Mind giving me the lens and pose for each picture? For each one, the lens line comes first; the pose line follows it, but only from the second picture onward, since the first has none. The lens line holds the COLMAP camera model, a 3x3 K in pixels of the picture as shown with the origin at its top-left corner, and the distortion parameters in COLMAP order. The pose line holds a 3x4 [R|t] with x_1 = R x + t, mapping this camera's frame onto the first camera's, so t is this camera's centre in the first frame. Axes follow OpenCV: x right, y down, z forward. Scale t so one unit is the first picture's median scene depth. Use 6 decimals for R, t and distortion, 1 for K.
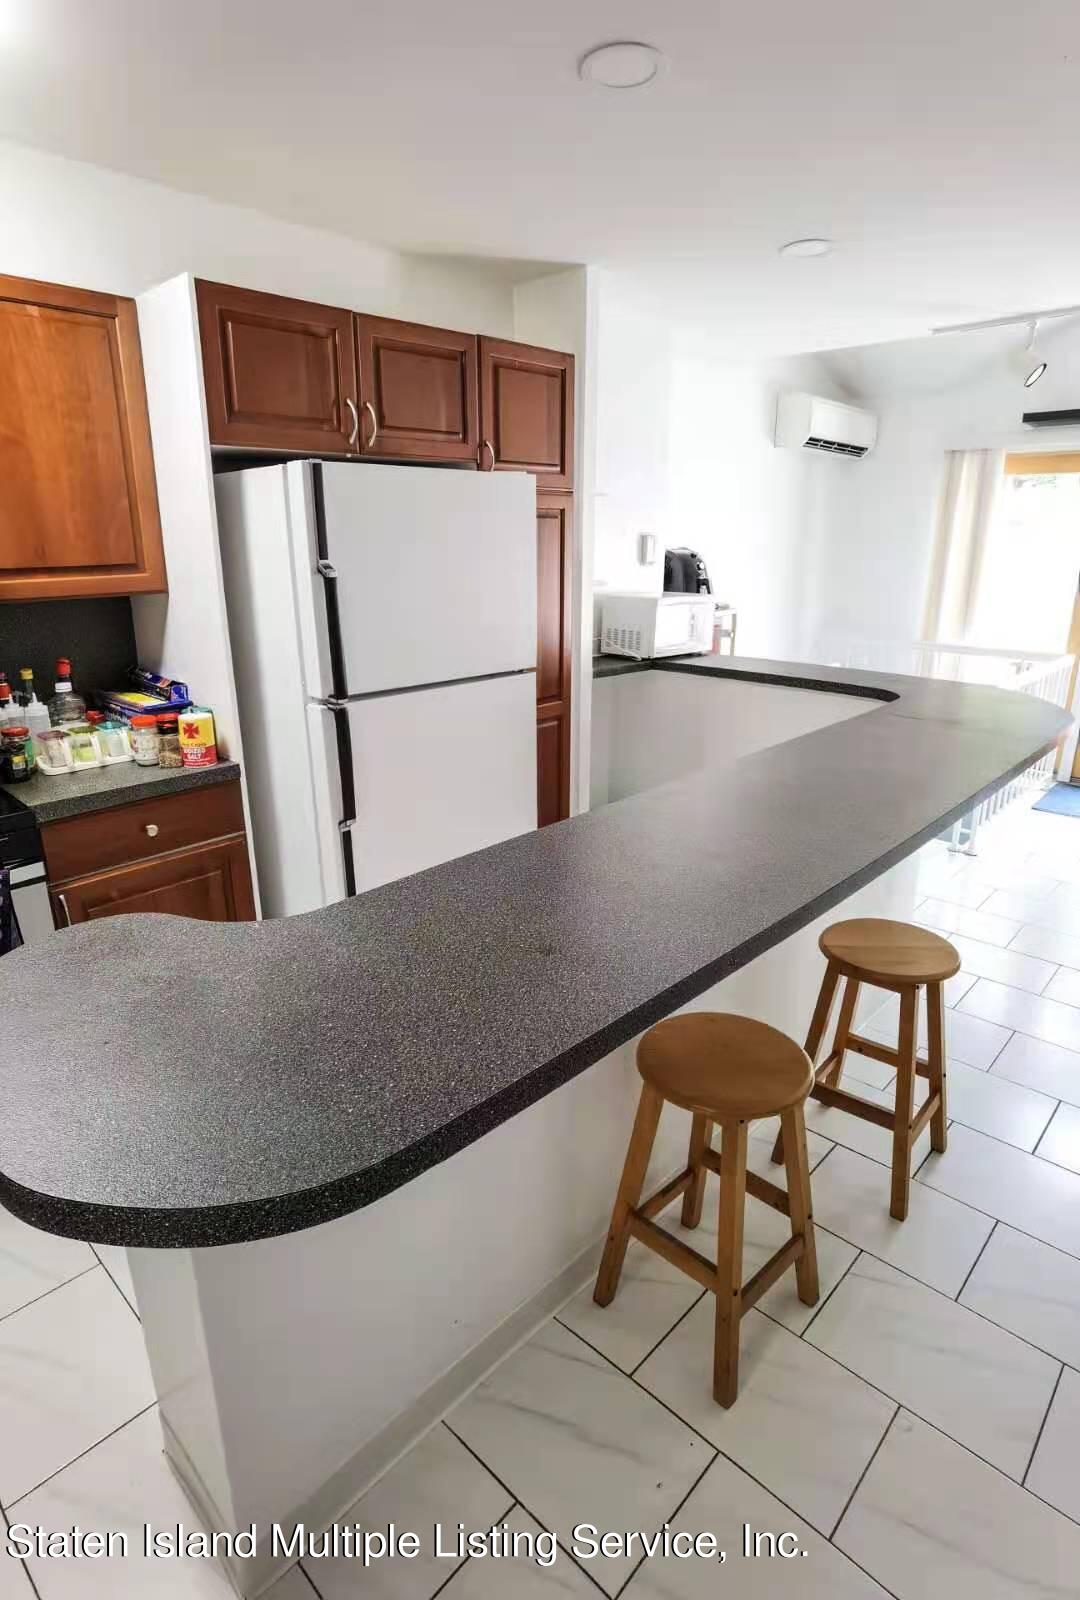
lens RADIAL K [[835.3, 0, 530.6], [0, 835.3, 782.4], [0, 0, 1]] dist [-0.041948, 0.000185]
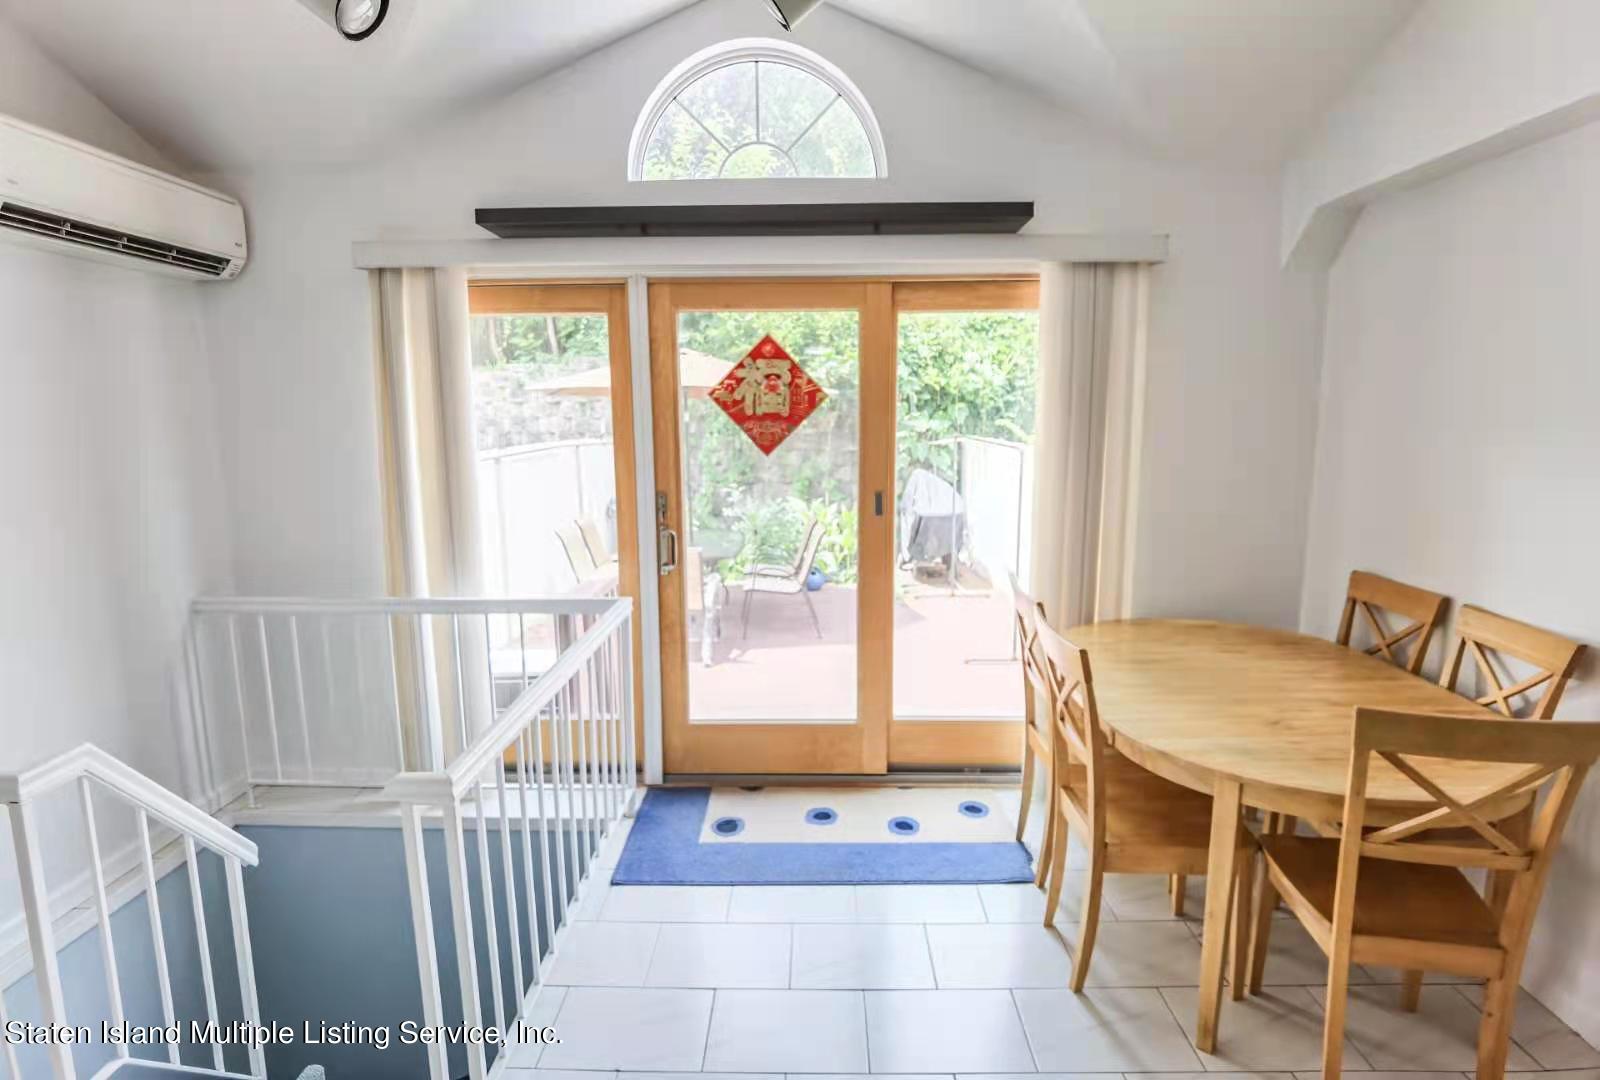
lens RADIAL K [[835.3, 0, 800.0], [0, 835.3, 540.0], [0, 0, 1]] dist [-0.041948, 0.000185]
pose [[0.720188, -0.101207, 0.686357, 0.317759], [0.196666, 0.978503, -0.062075, -0.131444], [-0.665321, 0.179689, 0.724610, 0.434714]]
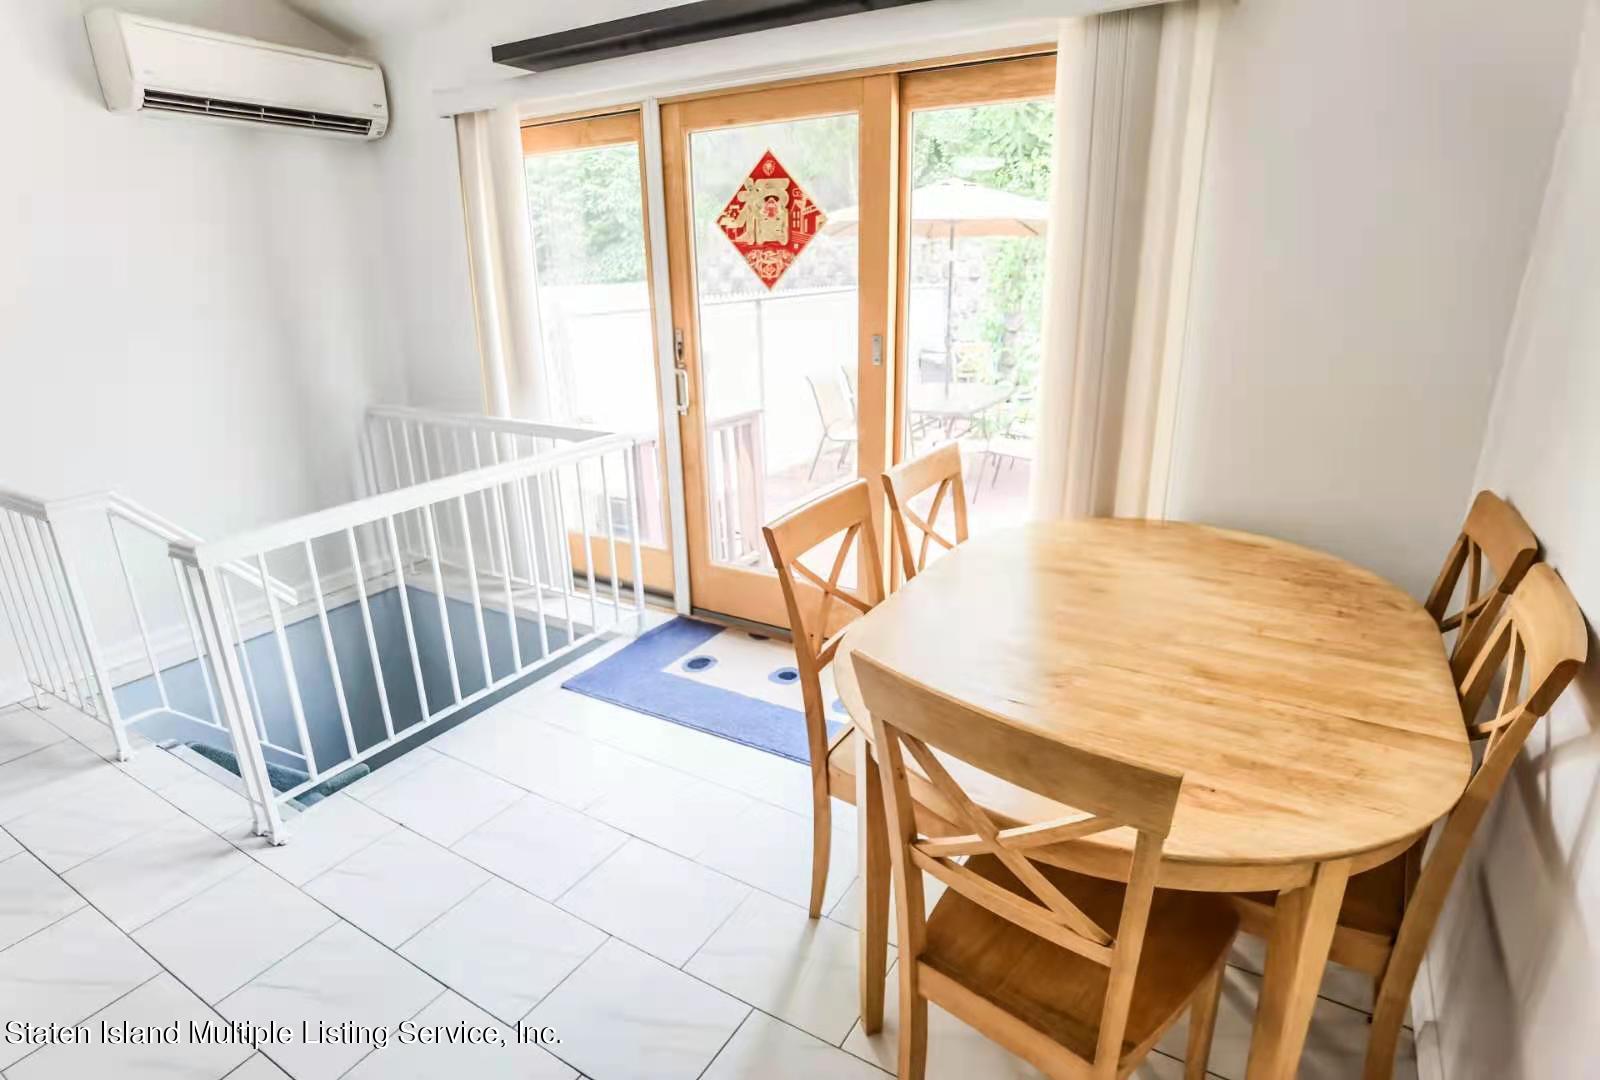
lens RADIAL K [[835.3, 0, 800.0], [0, 835.3, 540.0], [0, 0, 1]] dist [-0.041948, 0.000185]
pose [[0.975124, -0.075545, 0.208389, 0.617947], [0.070573, 0.997018, 0.031203, -0.082357], [-0.210125, -0.015720, 0.977548, 0.328178]]
